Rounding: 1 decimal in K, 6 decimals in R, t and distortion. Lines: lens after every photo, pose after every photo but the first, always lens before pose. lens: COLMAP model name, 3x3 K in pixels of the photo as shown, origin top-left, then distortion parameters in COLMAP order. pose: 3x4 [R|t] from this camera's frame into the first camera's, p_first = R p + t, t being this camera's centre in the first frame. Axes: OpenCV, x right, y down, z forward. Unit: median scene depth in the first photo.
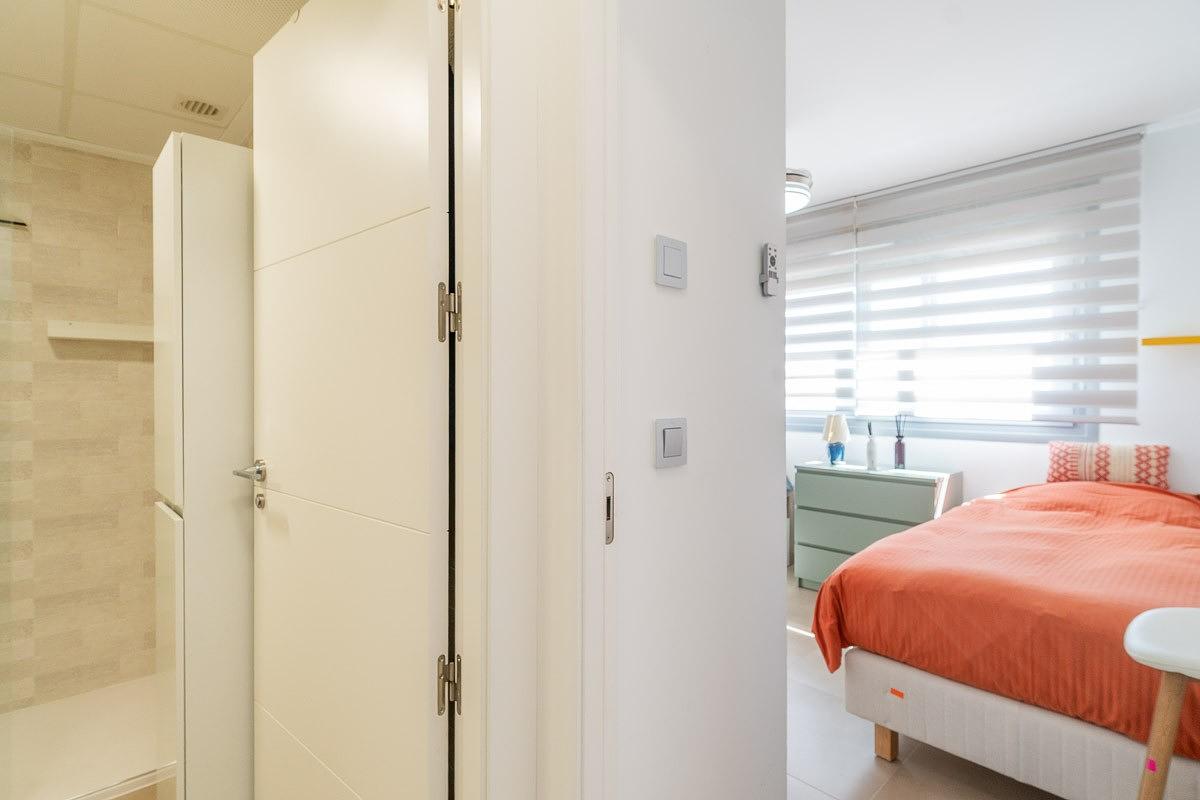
lens RADIAL K [[577.7, 0, 594.7], [0, 577.7, 395.5], [0, 0, 1]] dist [0.005010, -0.002152]
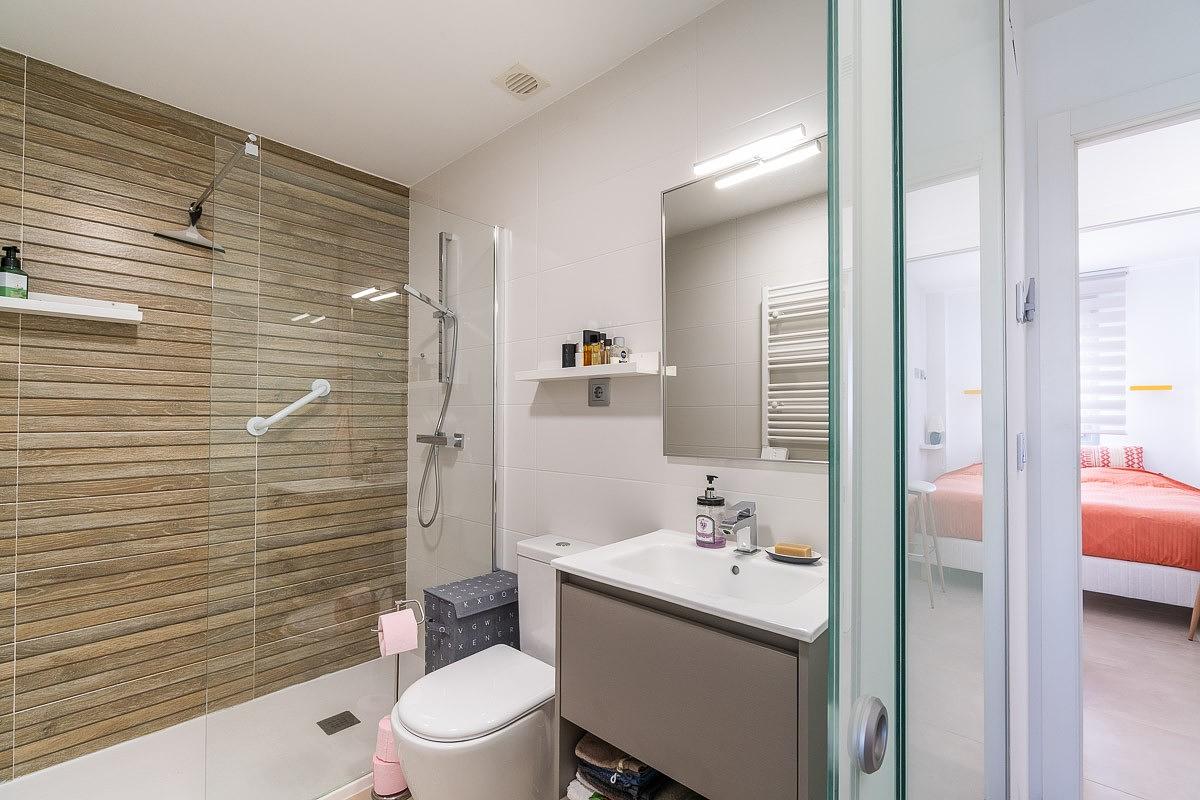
lens RADIAL K [[523.9, 0, 591.2], [0, 523.9, 407.7], [0, 0, 1]] dist [0.002549, -0.000070]
pose [[0.994979, 0.009924, 0.099591, -0.808688], [-0.008032, 0.999780, -0.019385, 0.011717], [-0.099761, 0.018488, 0.994840, -0.415340]]
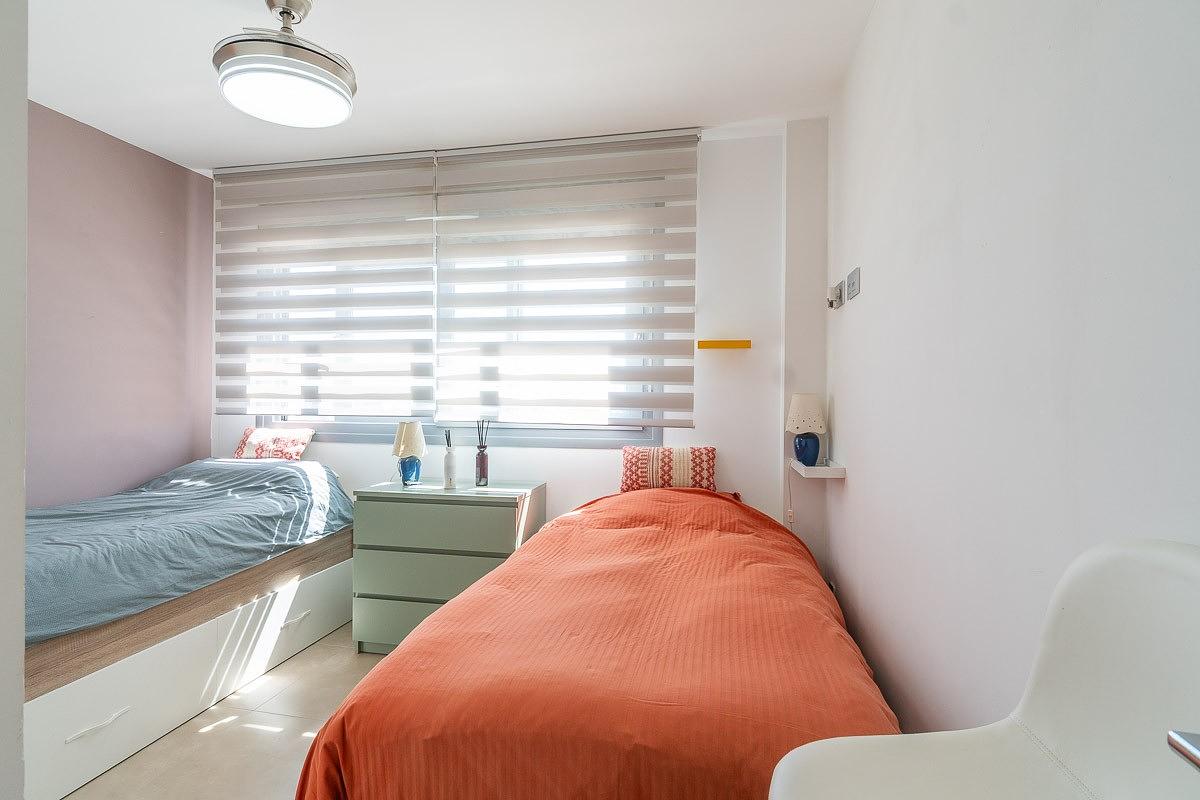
lens RADIAL K [[577.7, 0, 598.6], [0, 577.7, 393.3], [0, 0, 1]] dist [0.005010, -0.002152]
pose [[0.801714, 0.008560, 0.597647, 0.201856], [-0.005137, 0.999959, -0.007432, -0.000563], [-0.597686, 0.002888, 0.801725, 0.285672]]
